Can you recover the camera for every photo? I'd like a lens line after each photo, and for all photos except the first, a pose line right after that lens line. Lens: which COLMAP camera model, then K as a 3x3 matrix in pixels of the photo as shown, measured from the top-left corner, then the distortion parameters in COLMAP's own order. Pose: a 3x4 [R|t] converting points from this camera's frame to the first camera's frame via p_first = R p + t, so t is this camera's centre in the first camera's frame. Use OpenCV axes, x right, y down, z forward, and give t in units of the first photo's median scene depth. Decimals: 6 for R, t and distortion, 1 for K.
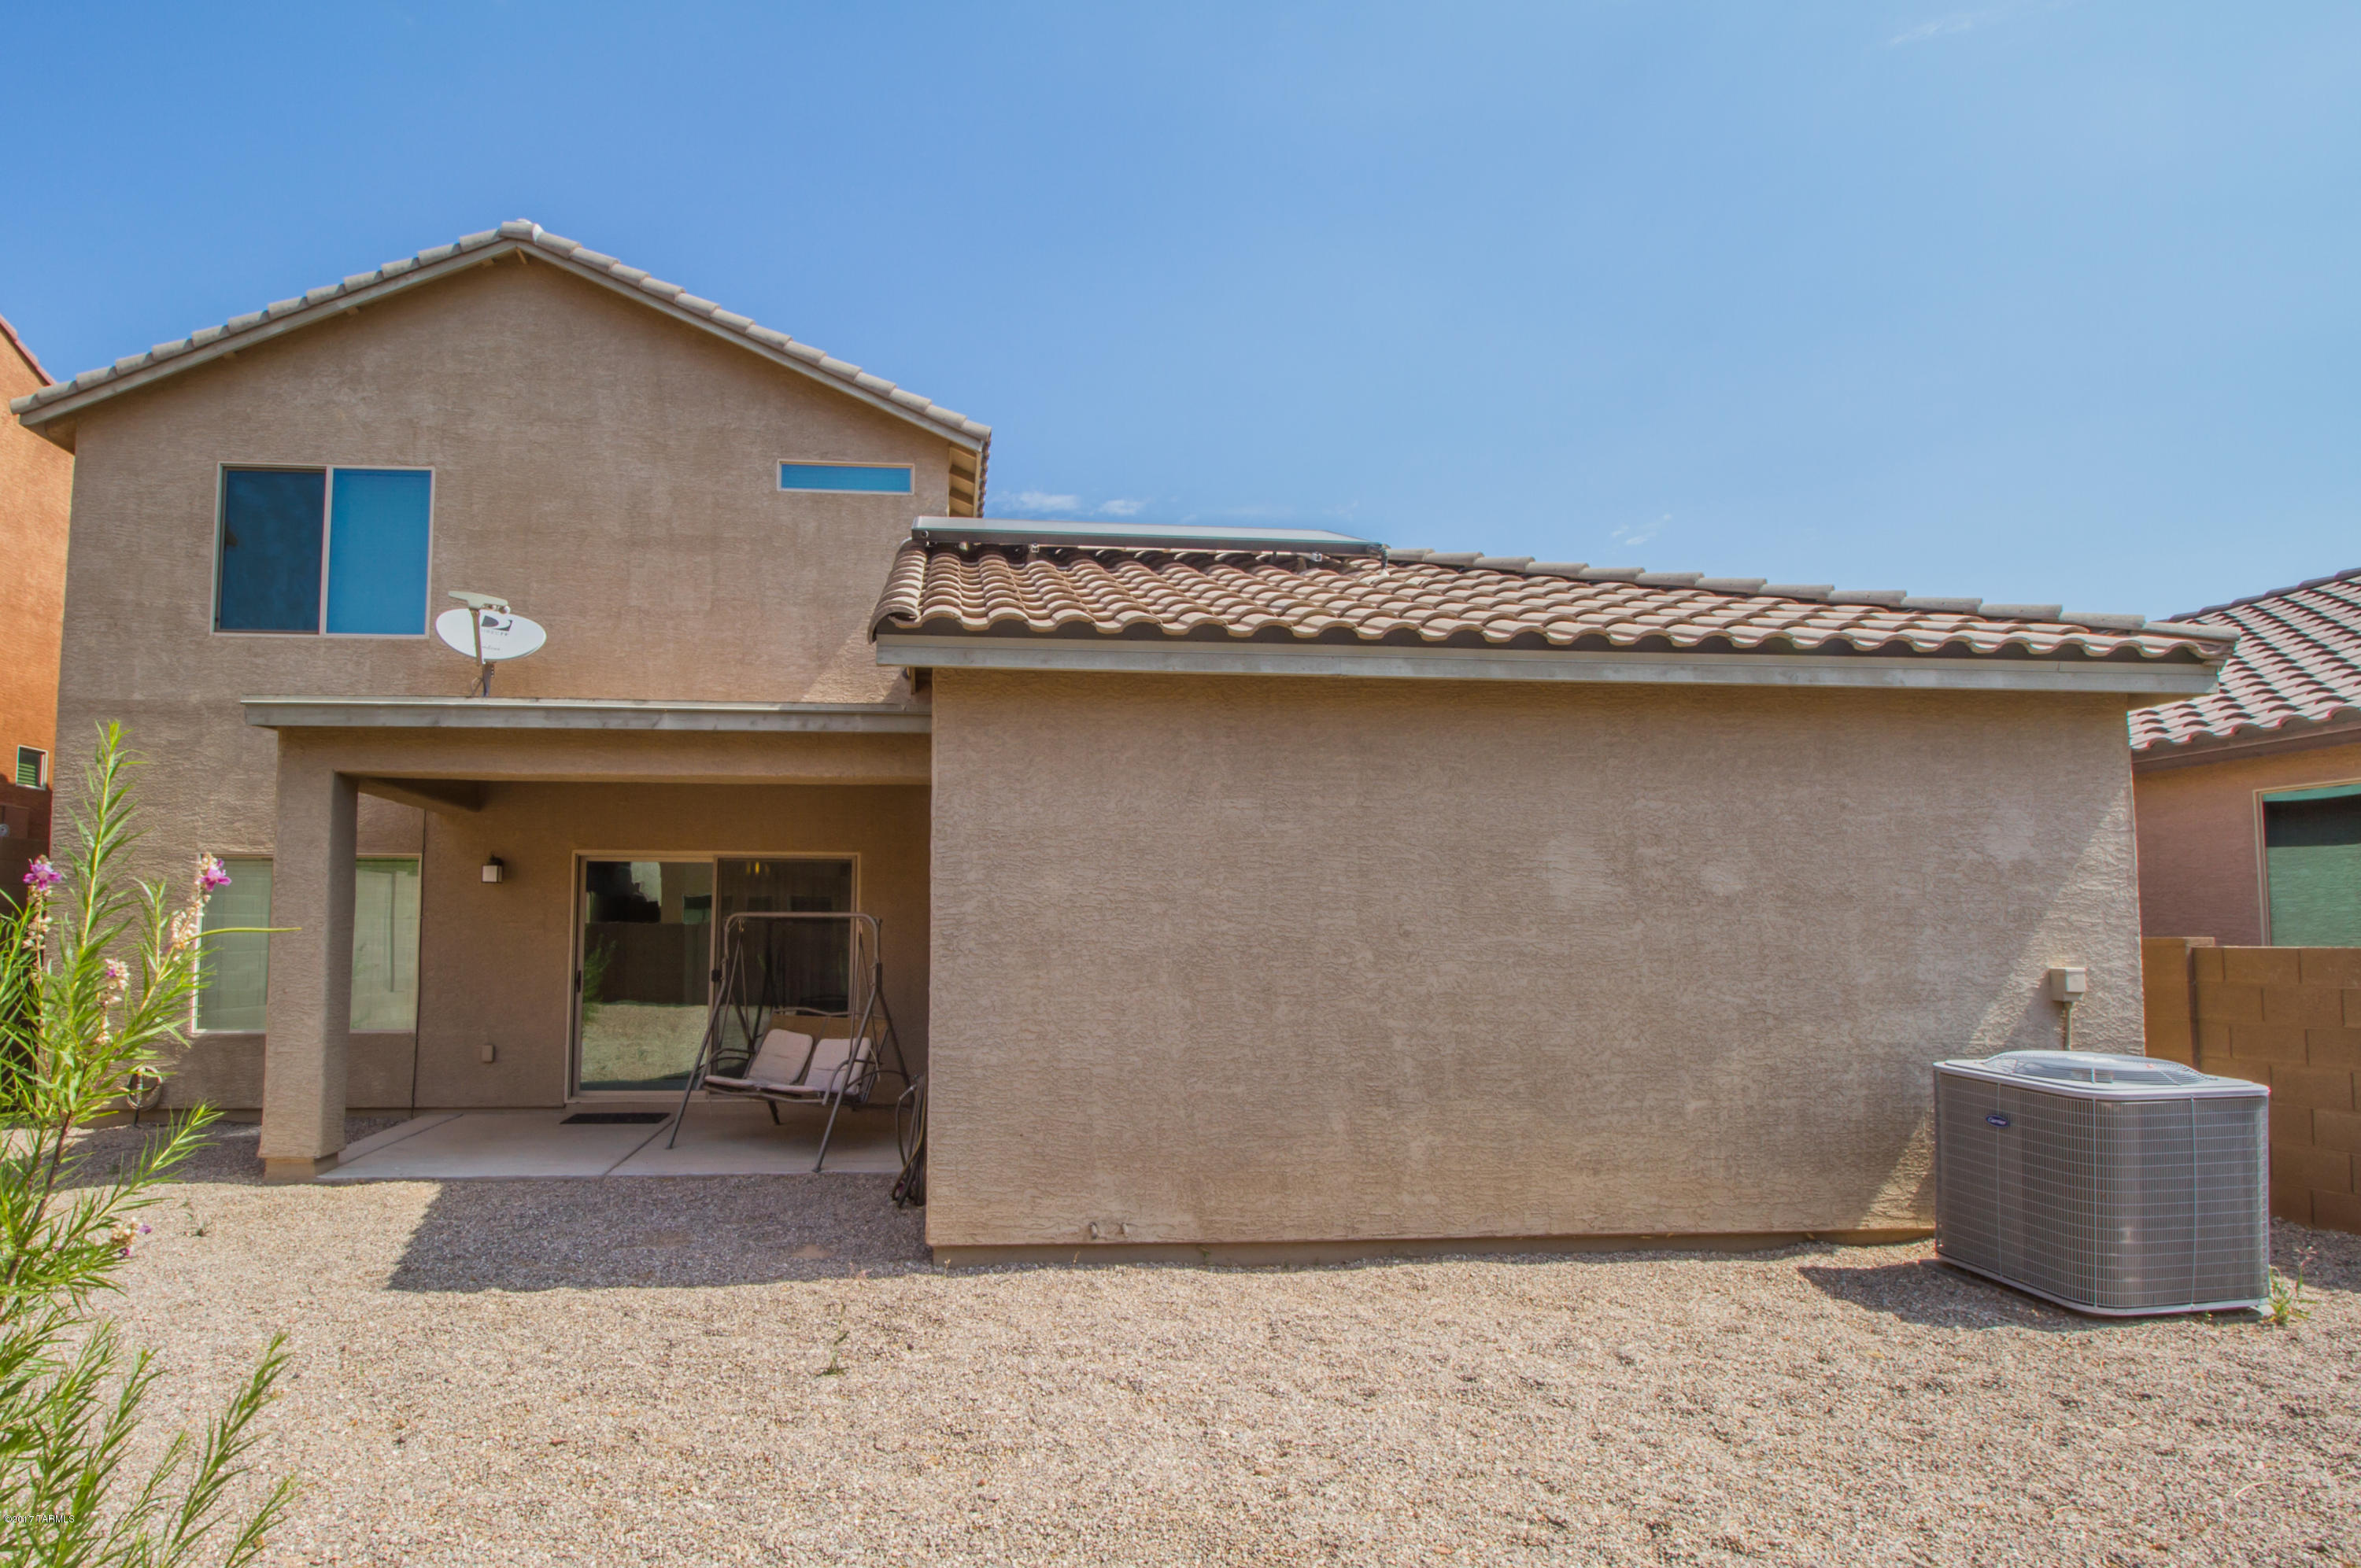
lens RADIAL K [[1113.2, 0, 1170.0], [0, 1113.2, 769.7], [0, 0, 1]] dist [-0.000770, -0.012554]
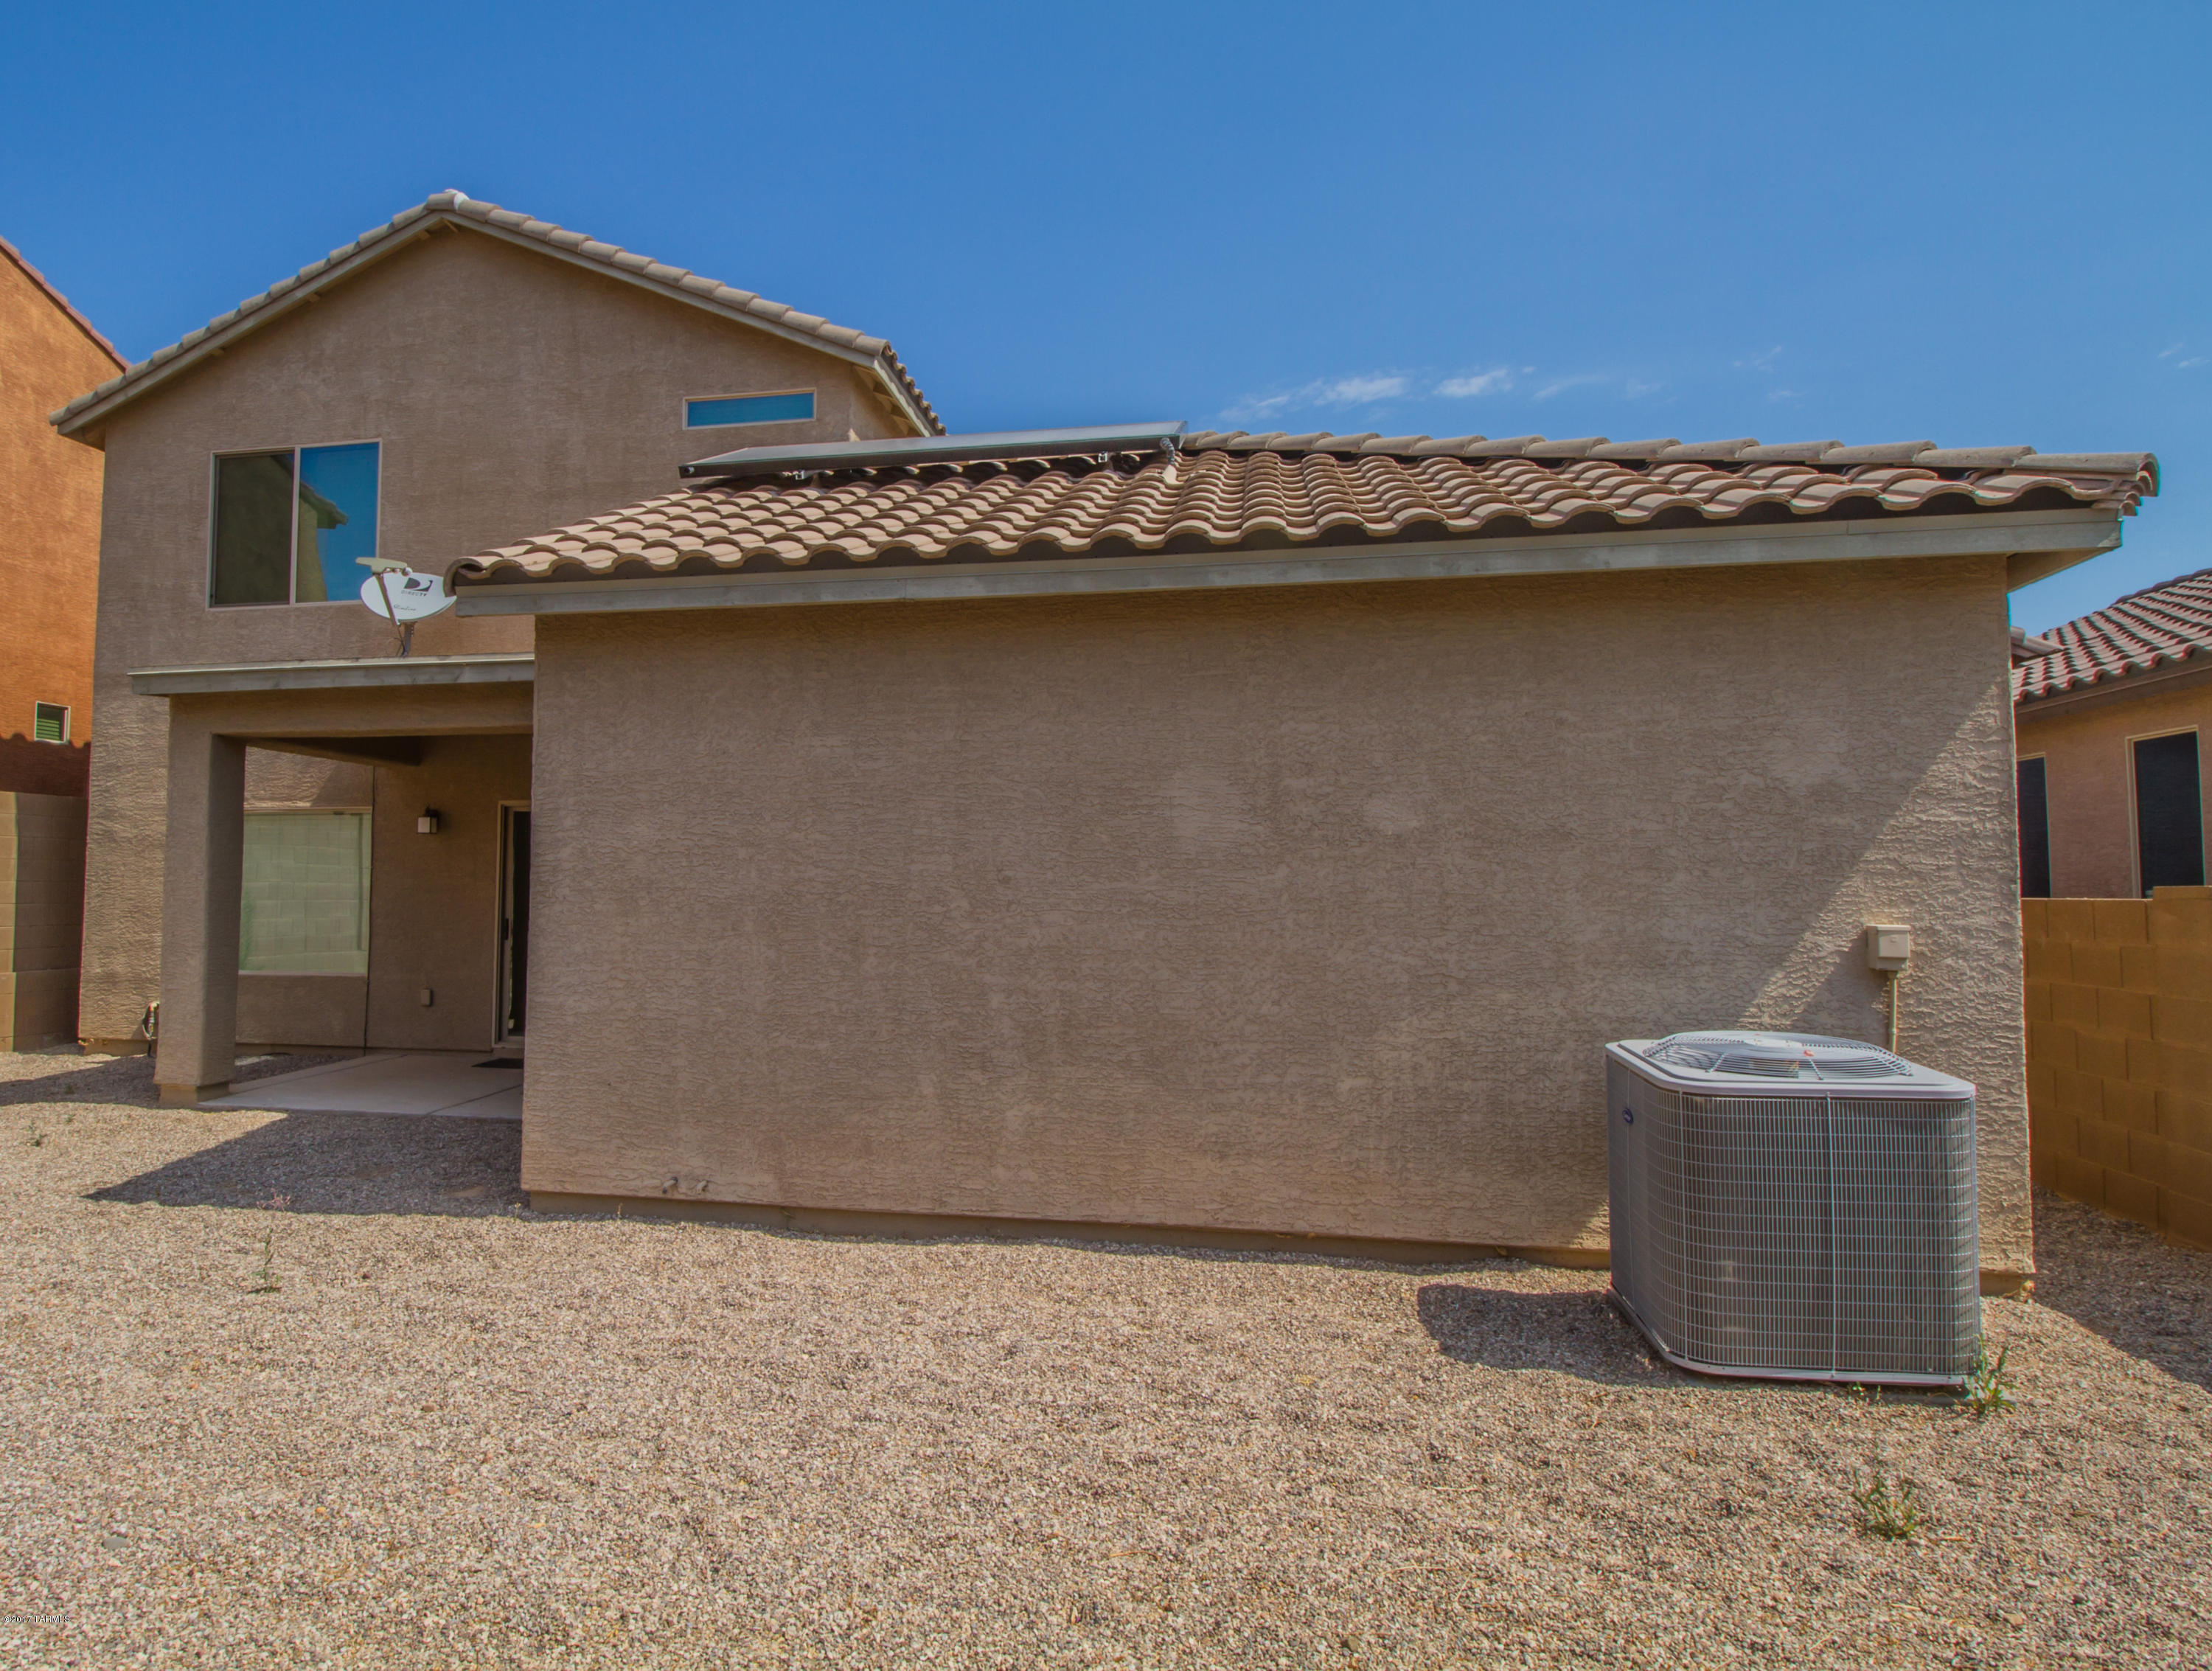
lens RADIAL K [[1272.9, 0, 1104.5], [0, 1272.9, 700.0], [0, 0, 1]] dist [0.003114, -0.017214]
pose [[0.965085, -0.038008, -0.259164, 0.545039], [0.038751, 0.999246, -0.002242, 0.006753], [0.259054, -0.007879, 0.965831, 0.024149]]
